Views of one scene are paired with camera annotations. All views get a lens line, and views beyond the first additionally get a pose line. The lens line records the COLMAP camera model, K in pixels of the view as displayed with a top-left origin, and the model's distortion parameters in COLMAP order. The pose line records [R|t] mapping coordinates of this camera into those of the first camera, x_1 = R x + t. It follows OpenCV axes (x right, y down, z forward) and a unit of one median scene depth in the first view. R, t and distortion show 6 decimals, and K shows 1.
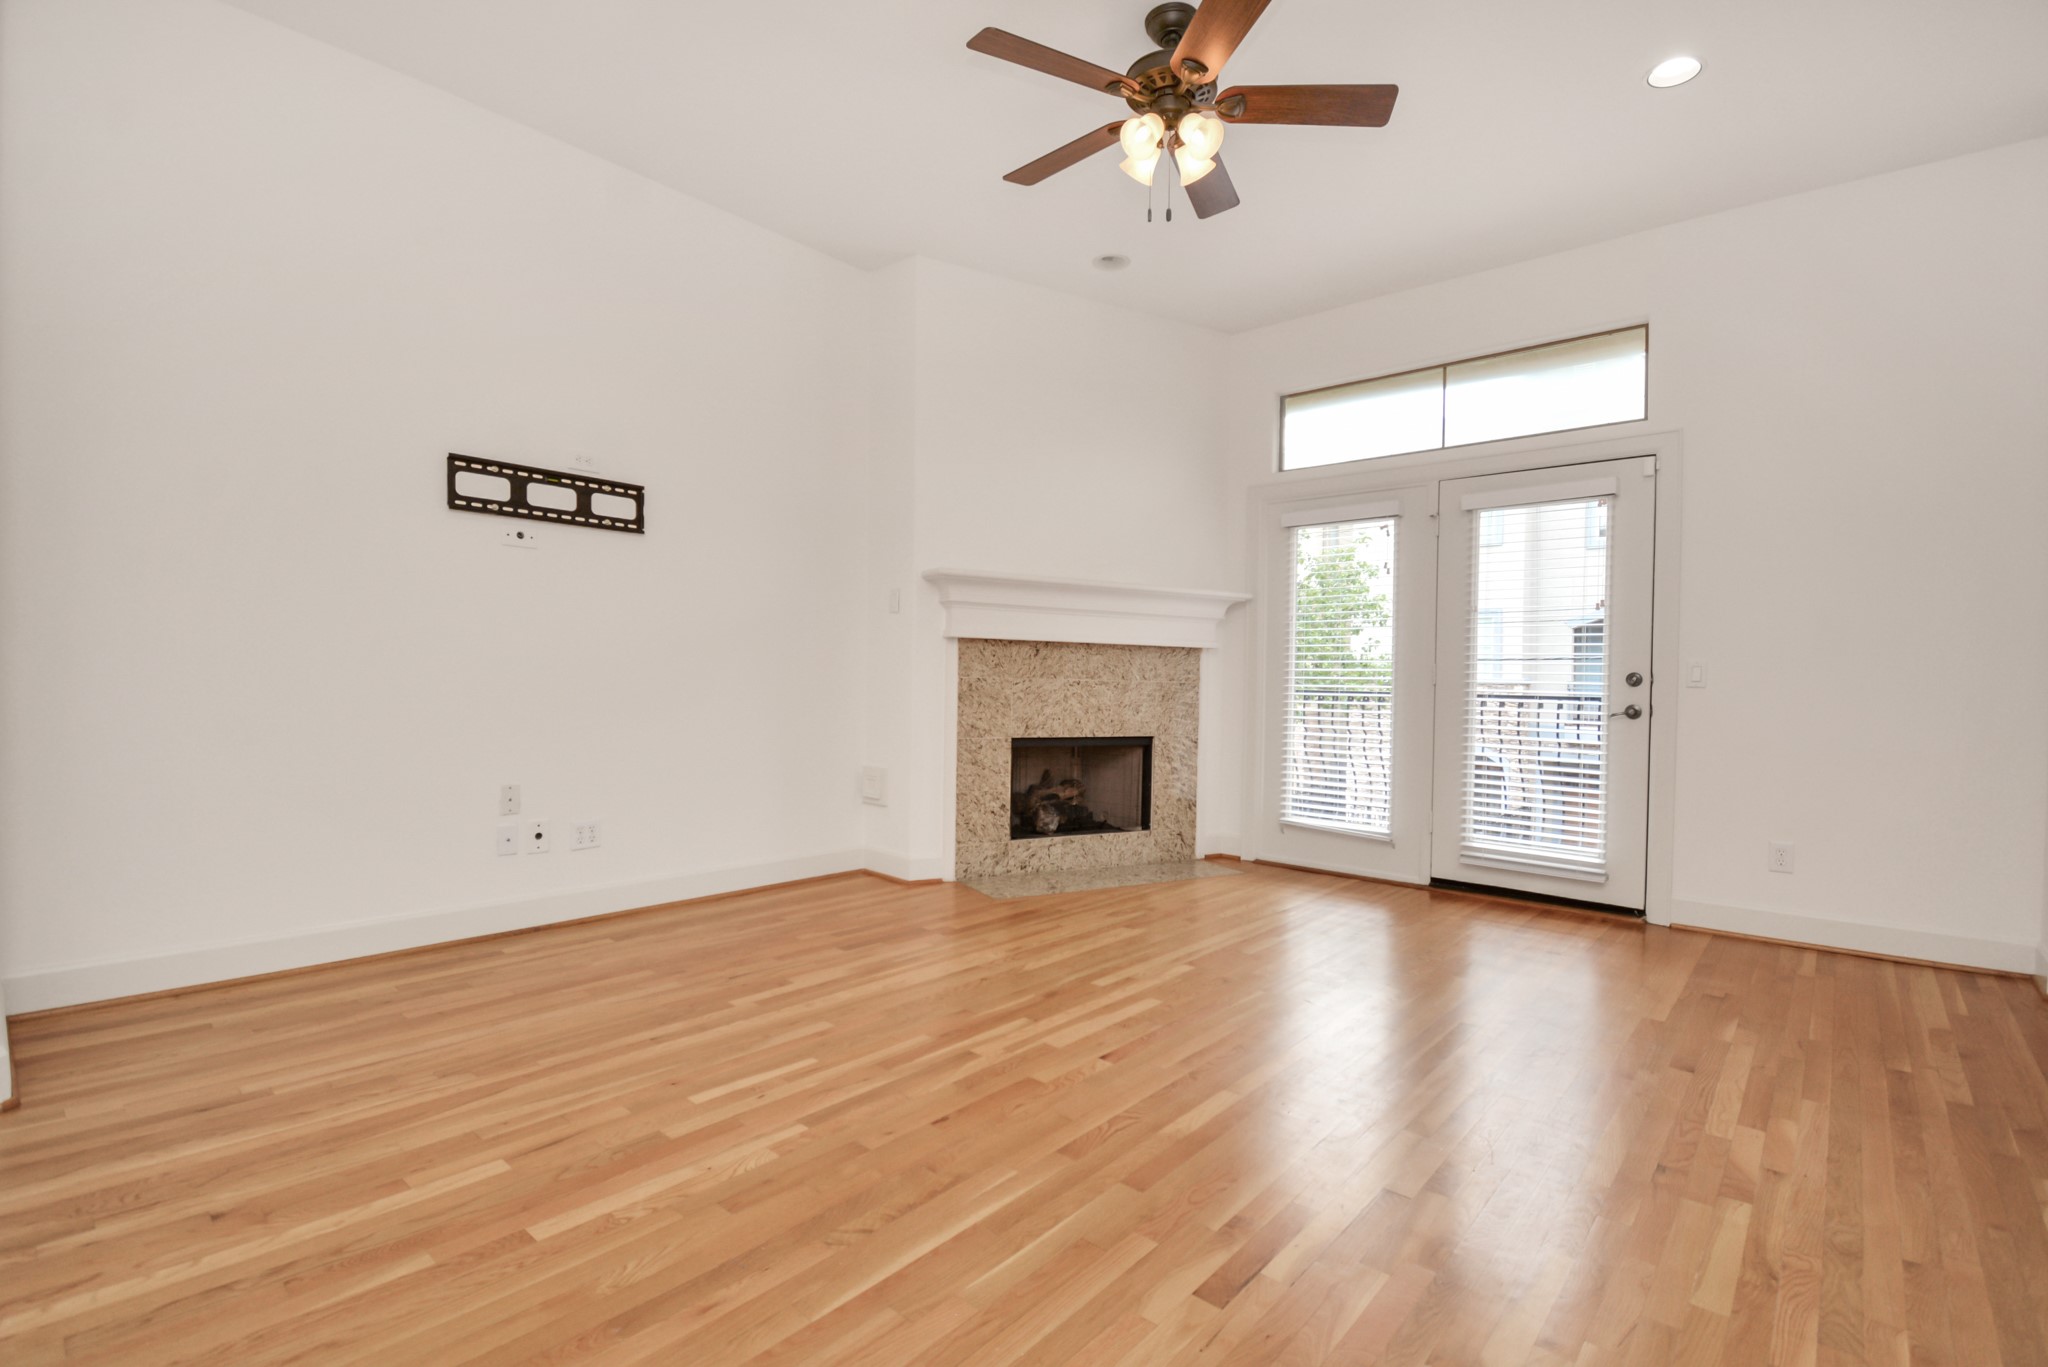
lens RADIAL K [[941.2, 0, 1033.1], [0, 941.2, 684.2], [0, 0, 1]] dist [0.005524, -0.014543]
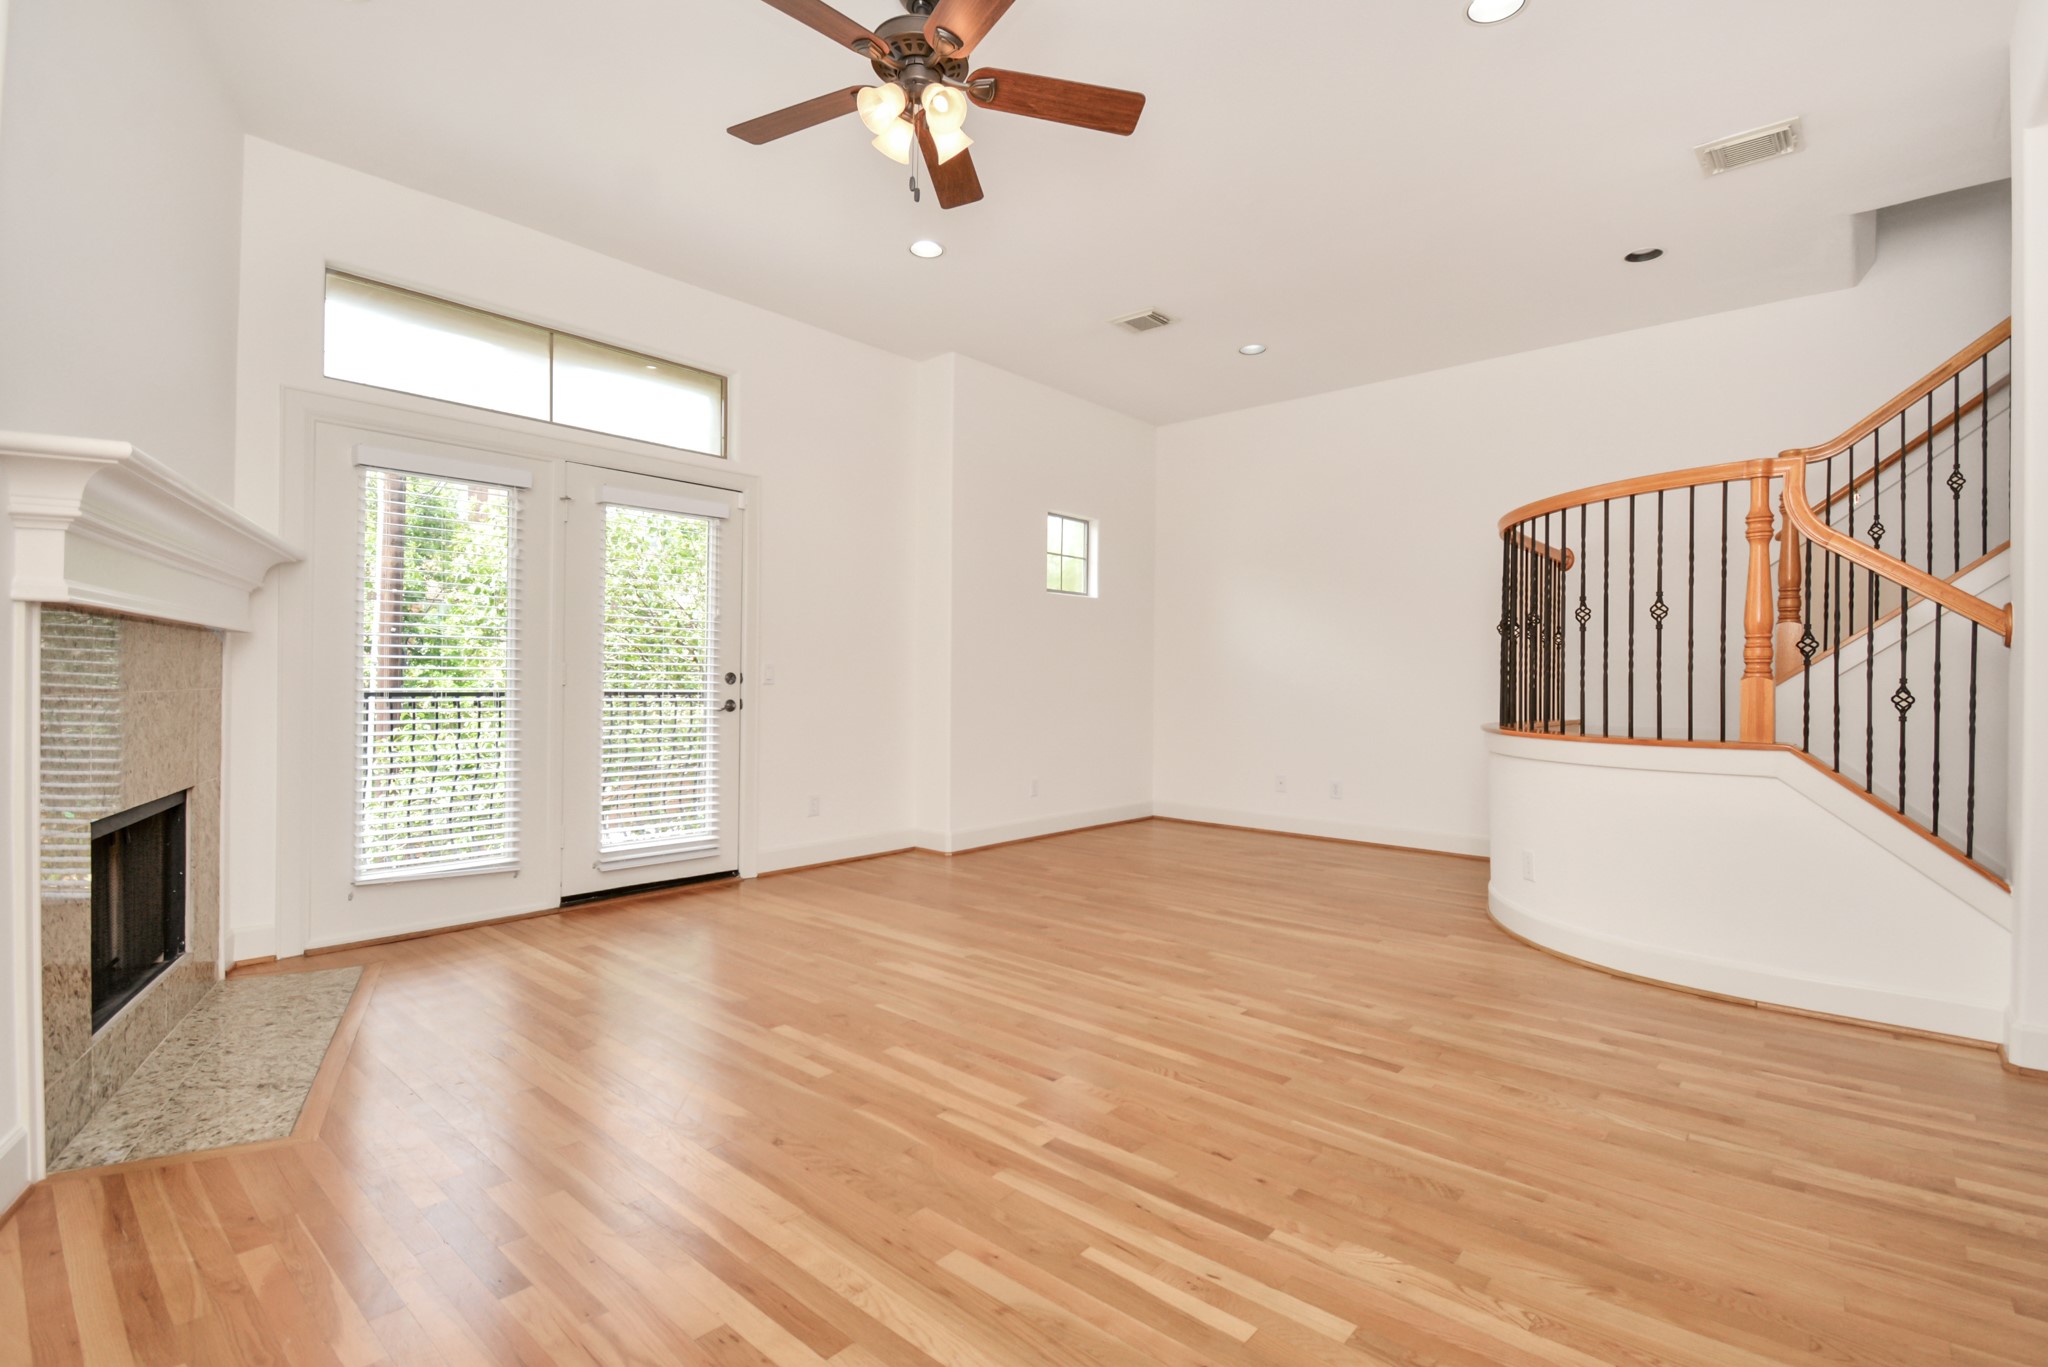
lens RADIAL K [[941.2, 0, 1028.3], [0, 941.2, 676.3], [0, 0, 1]] dist [0.005524, -0.014543]
pose [[0.010206, -0.013552, 0.999856, -0.483533], [0.005166, 0.999896, 0.013500, -0.017536], [-0.999935, 0.005027, 0.010275, 0.553150]]
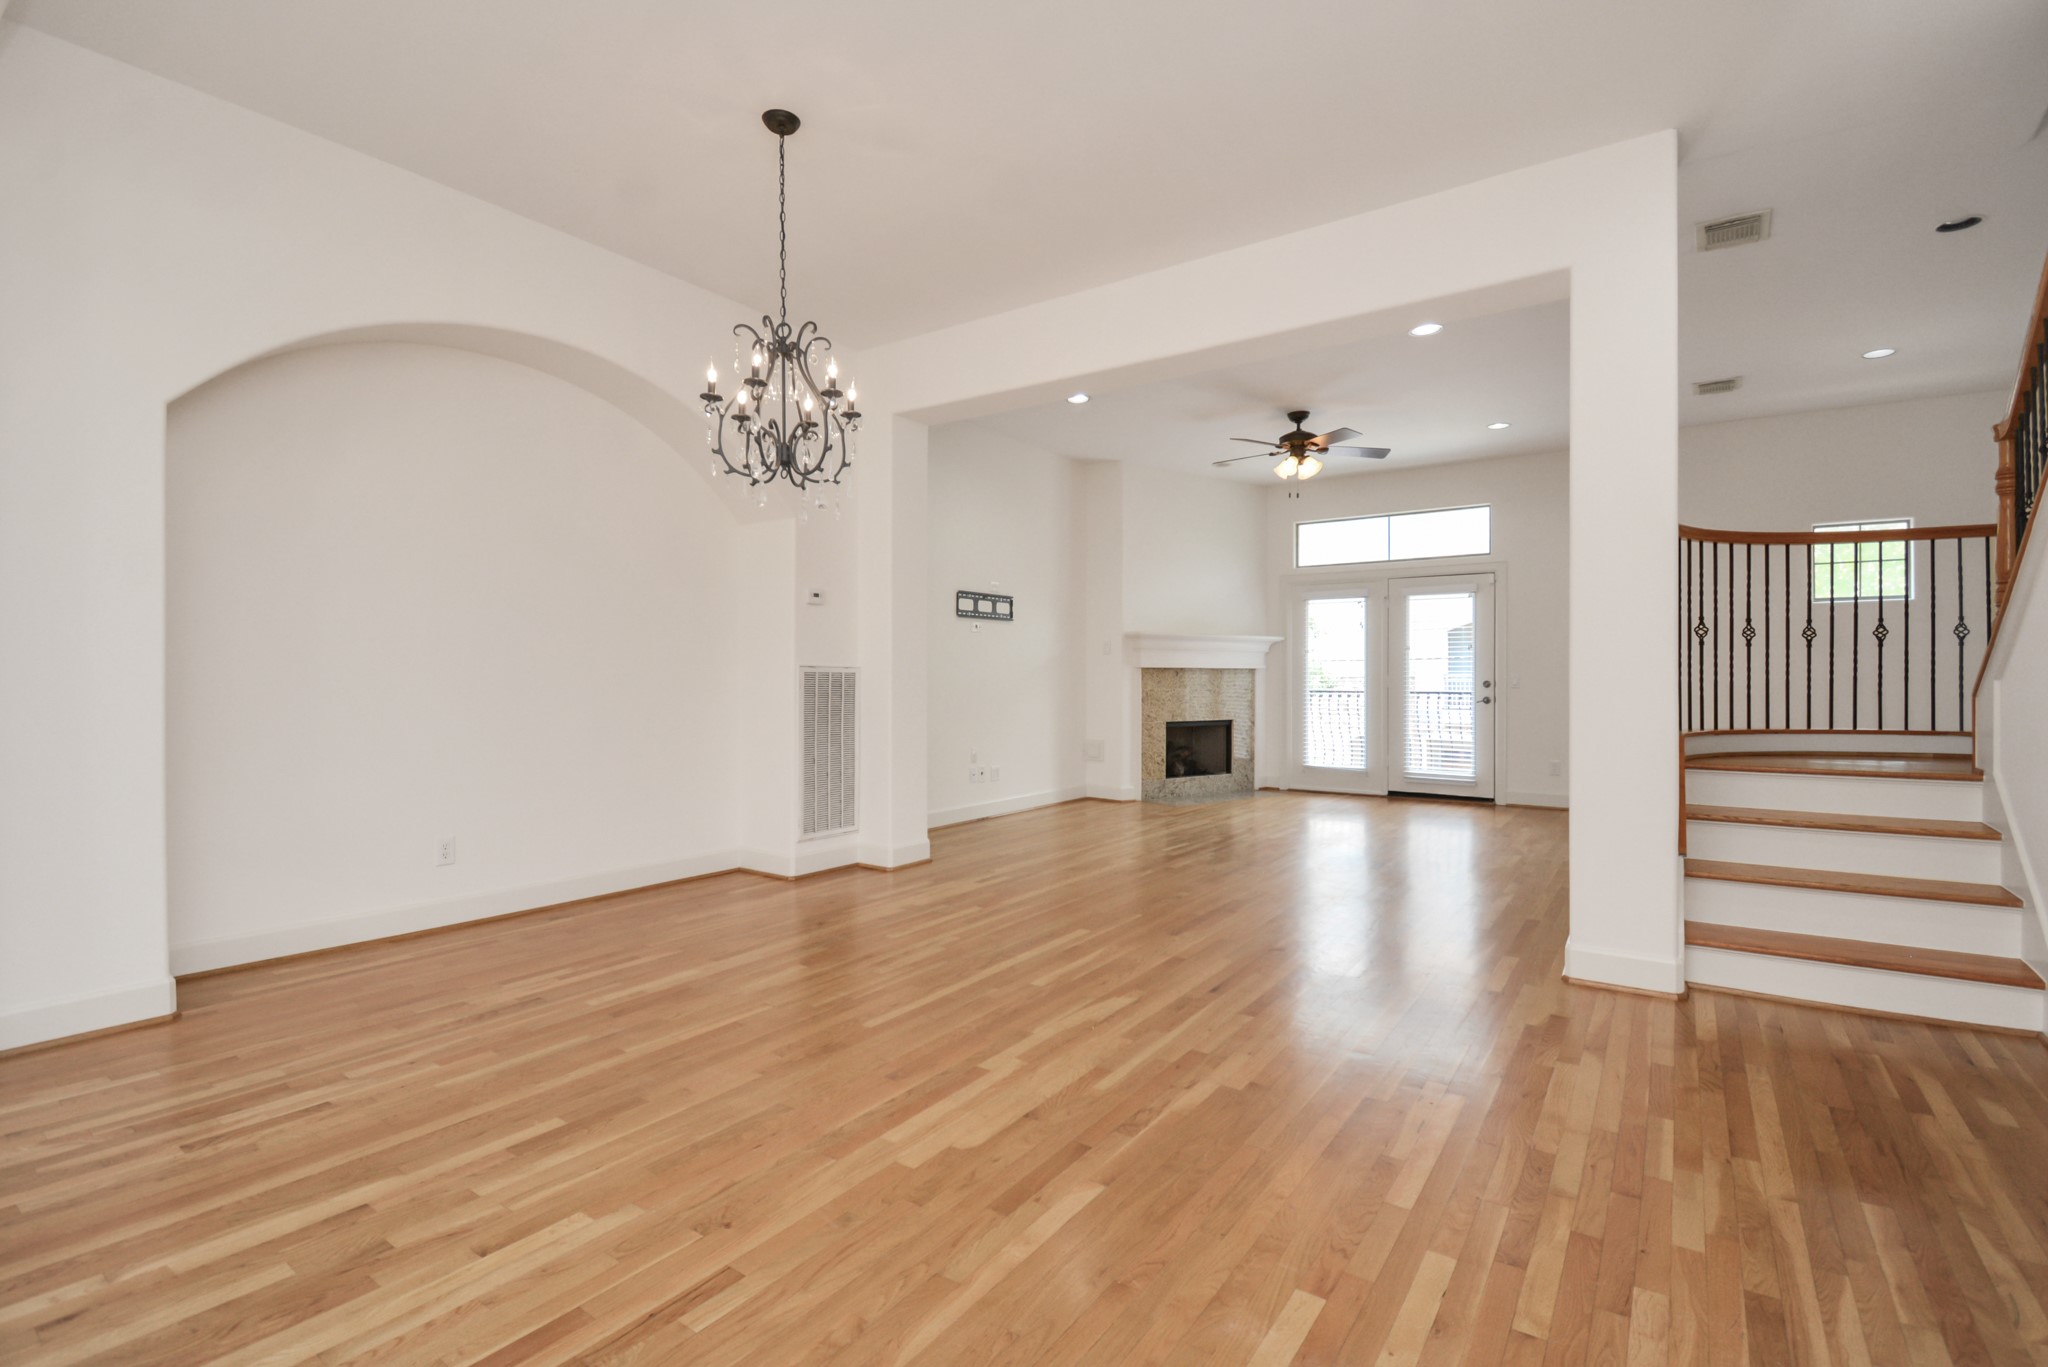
lens RADIAL K [[941.2, 0, 1011.7], [0, 941.2, 690.9], [0, 0, 1]] dist [0.005524, -0.014543]
pose [[0.994826, -0.021656, 0.099256, -0.512016], [0.021243, 0.999761, 0.005212, -0.019530], [-0.099345, -0.003077, 0.995048, -0.805314]]
